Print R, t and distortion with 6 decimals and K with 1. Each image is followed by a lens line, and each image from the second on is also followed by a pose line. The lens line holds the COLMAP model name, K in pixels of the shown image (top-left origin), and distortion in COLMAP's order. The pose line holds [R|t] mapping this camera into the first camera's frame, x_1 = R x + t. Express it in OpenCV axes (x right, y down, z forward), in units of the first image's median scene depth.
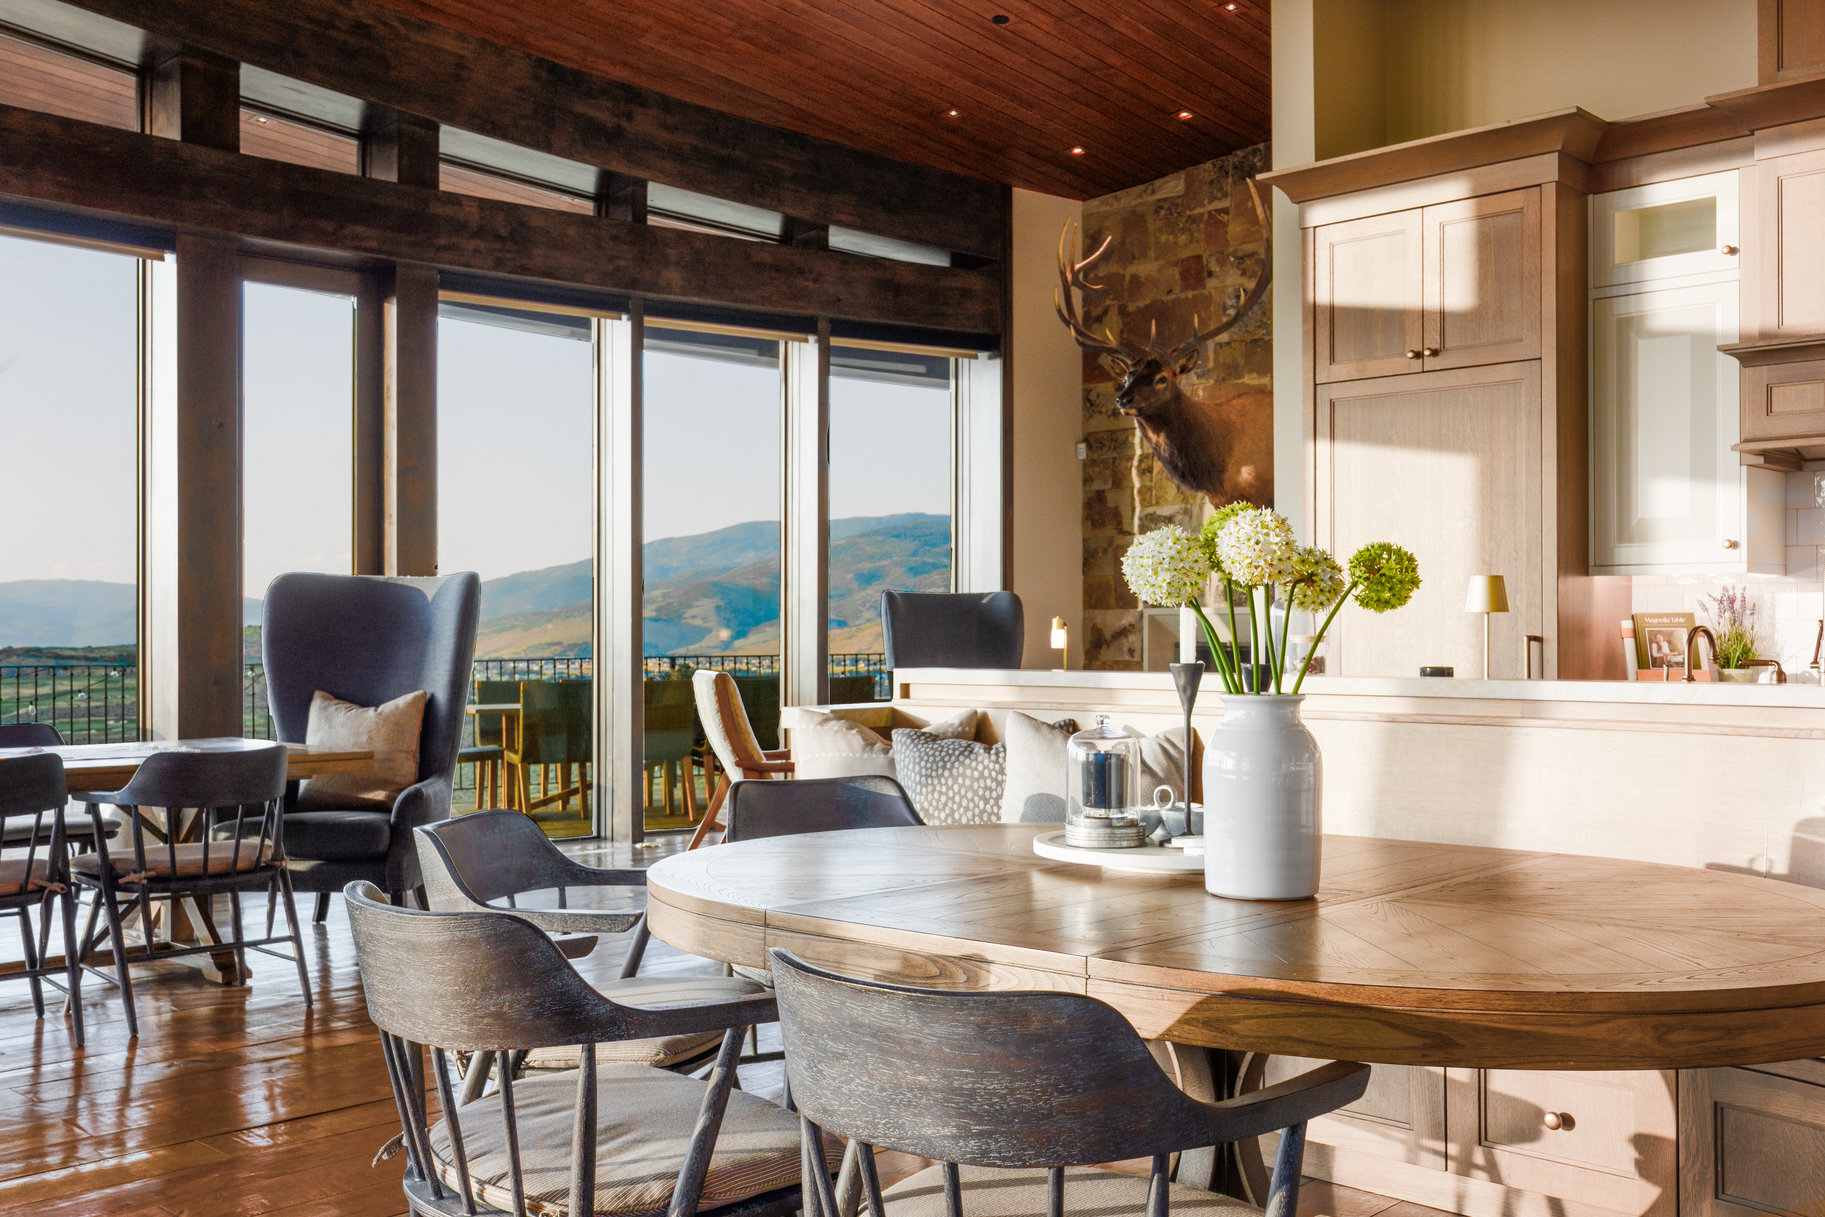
lens RADIAL K [[1797.1, 0, 916.8], [0, 1797.1, 572.8], [0, 0, 1]] dist [0.022995, -0.023034]
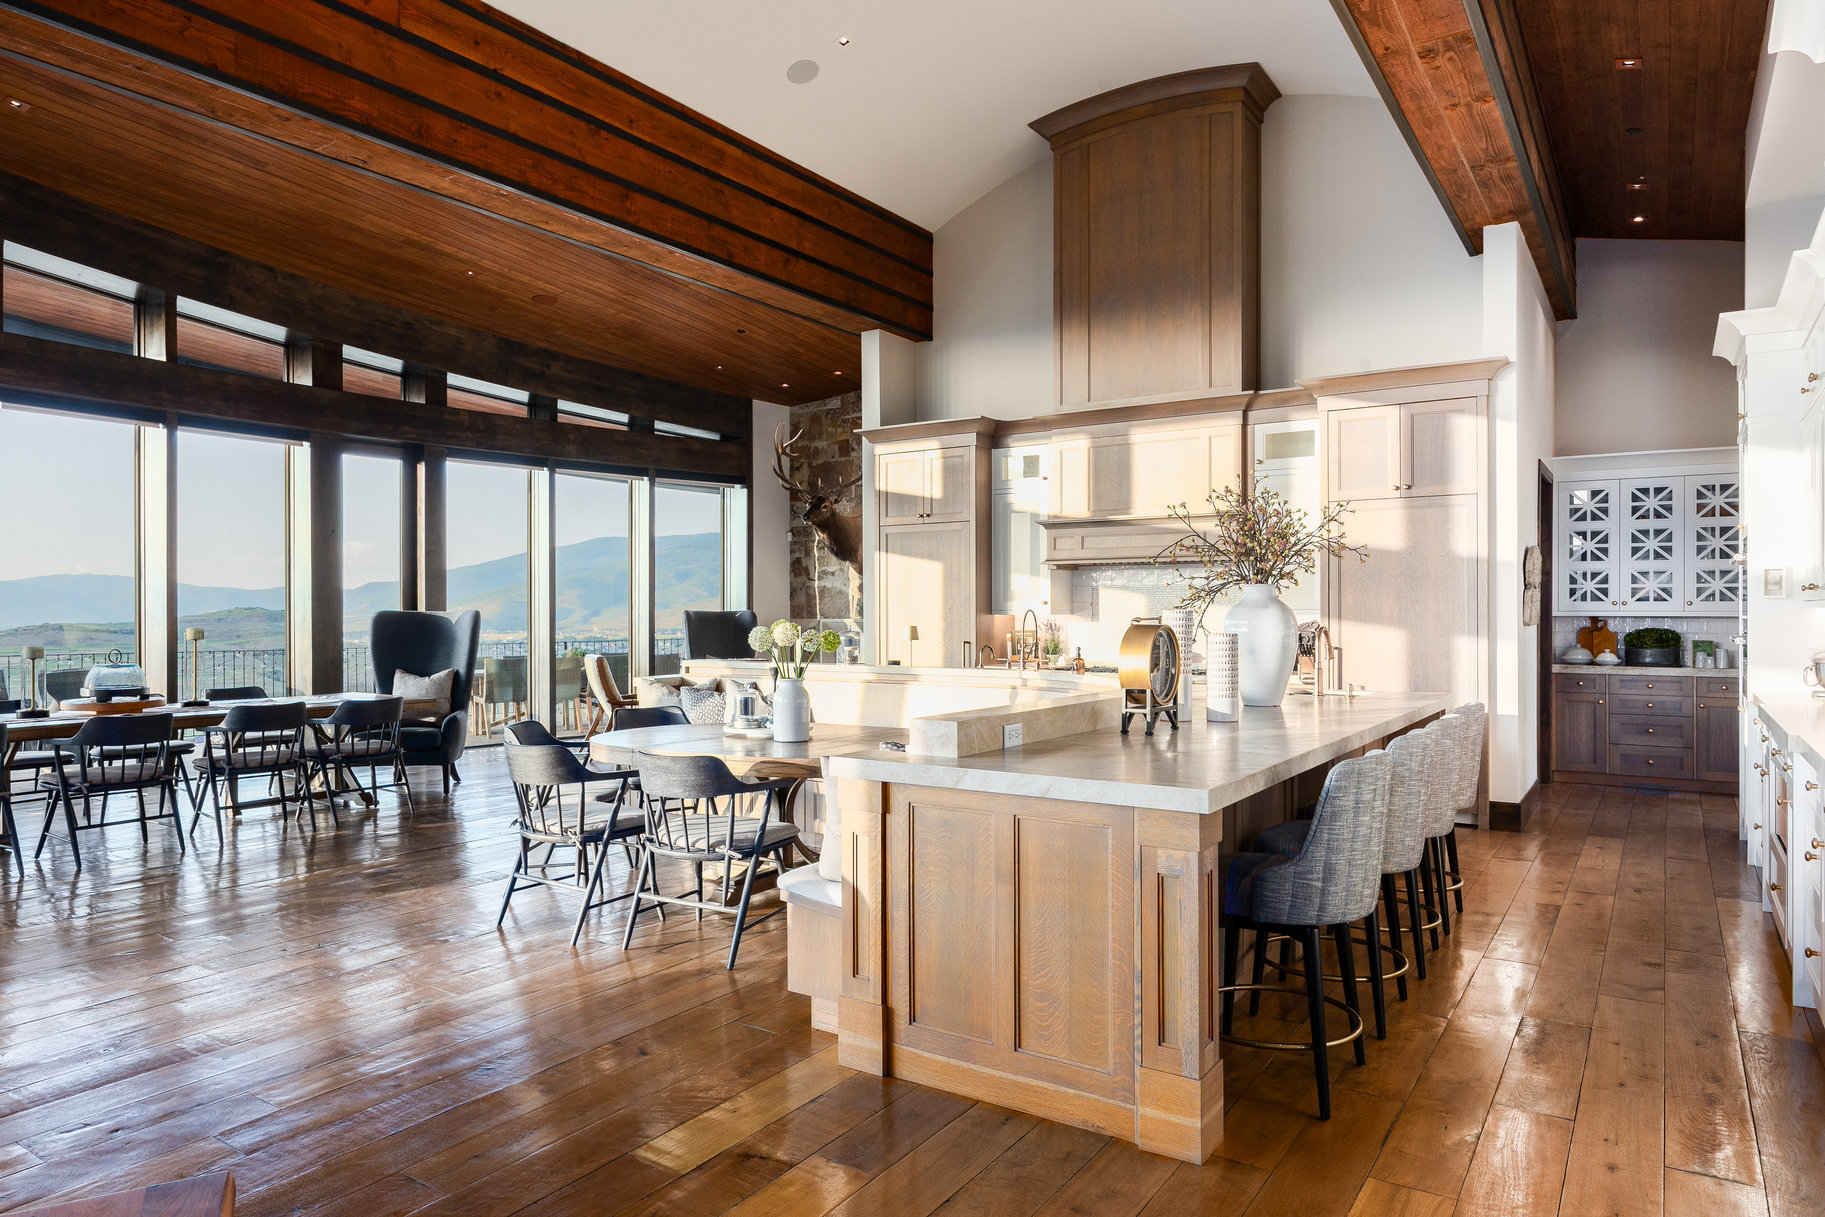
lens RADIAL K [[1125.3, 0, 912.5], [0, 1125.3, 608.5], [0, 0, 1]] dist [-0.008292, 0.000408]
pose [[0.984772, -0.001369, 0.173844, 0.015594], [-0.003366, 0.999631, 0.026944, -0.030673], [-0.173817, -0.027119, 0.984405, -0.277018]]
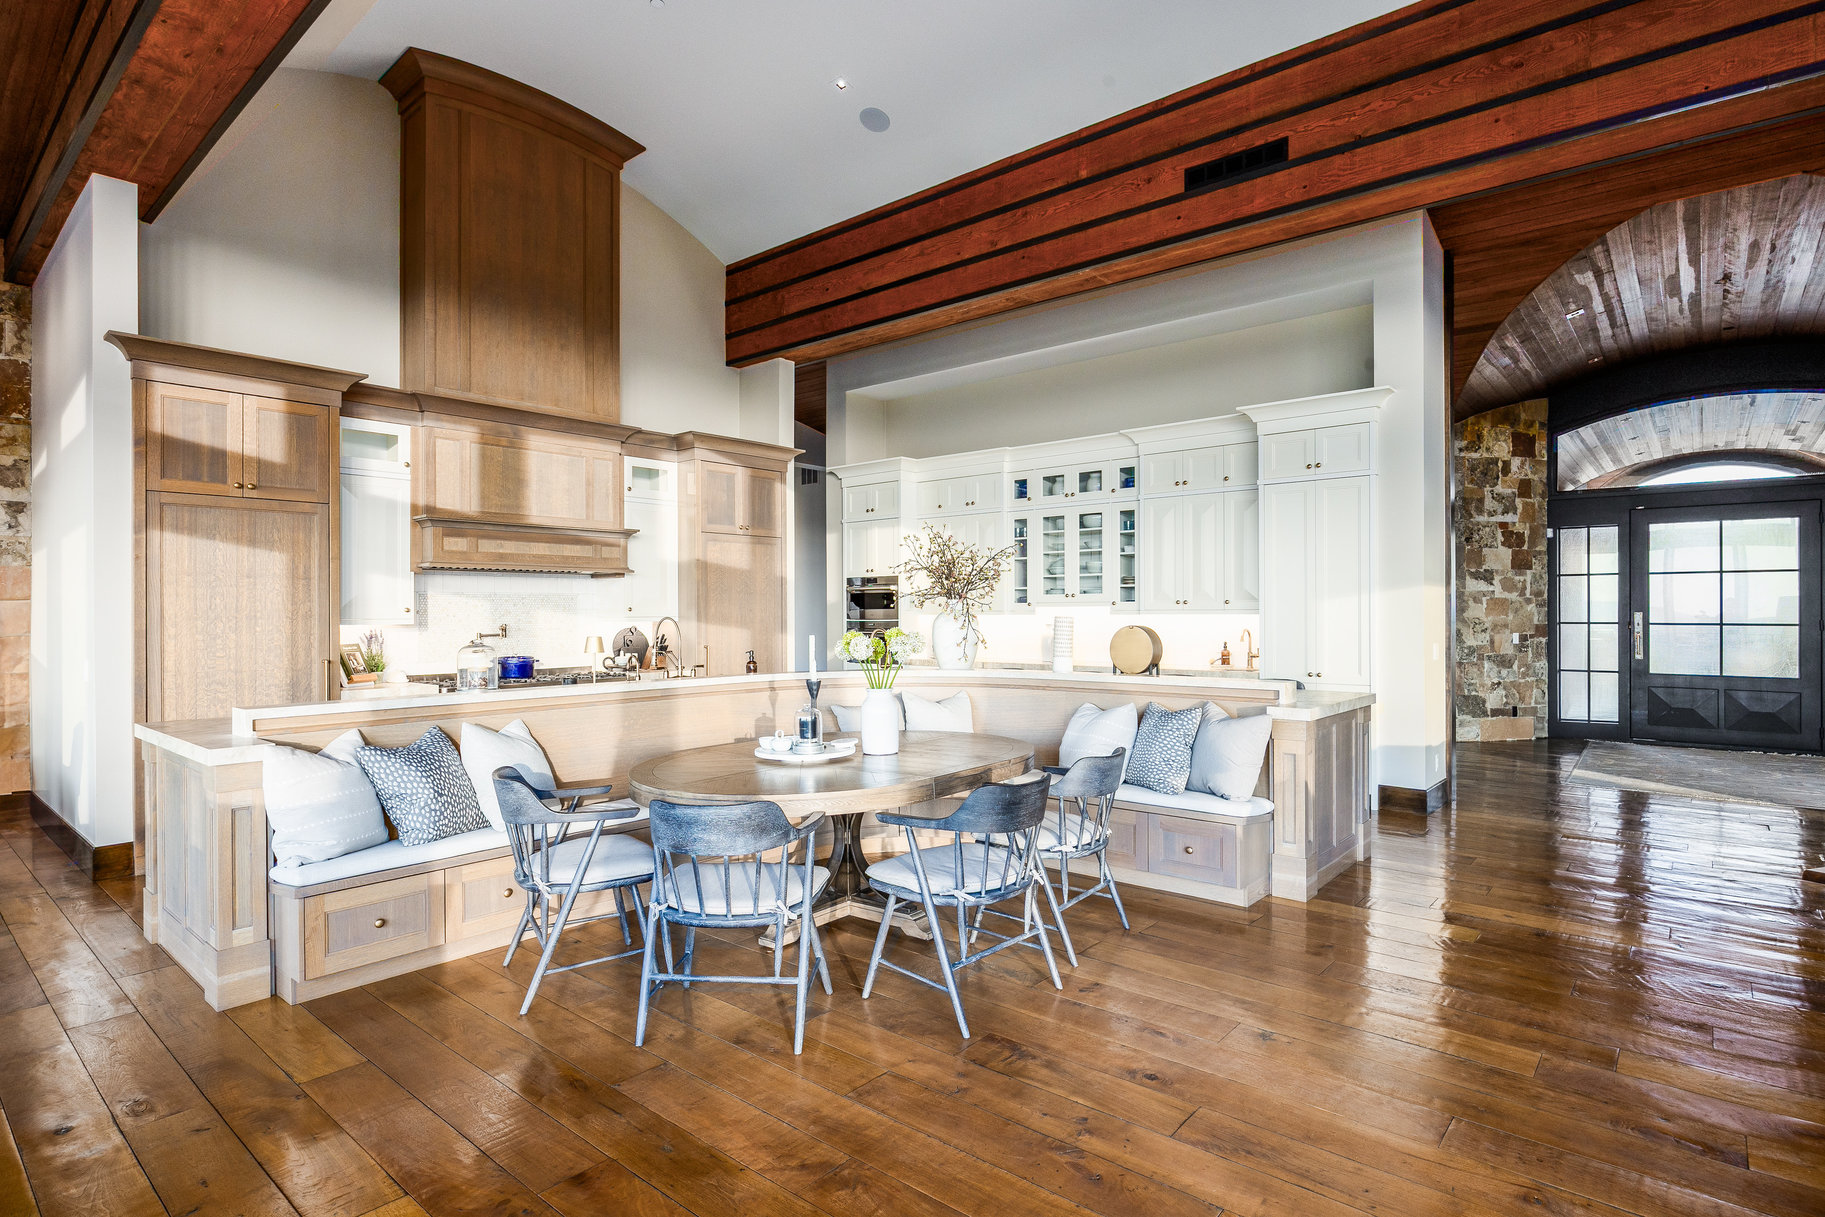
lens RADIAL K [[955.7, 0, 912.5], [0, 955.7, 608.5], [0, 0, 1]] dist [-0.050864, -0.000001]
pose [[-0.062998, 0.005202, 0.998000, -0.417263], [-0.027290, 0.999604, -0.006933, -0.015505], [-0.997640, -0.027672, -0.062831, 0.319471]]
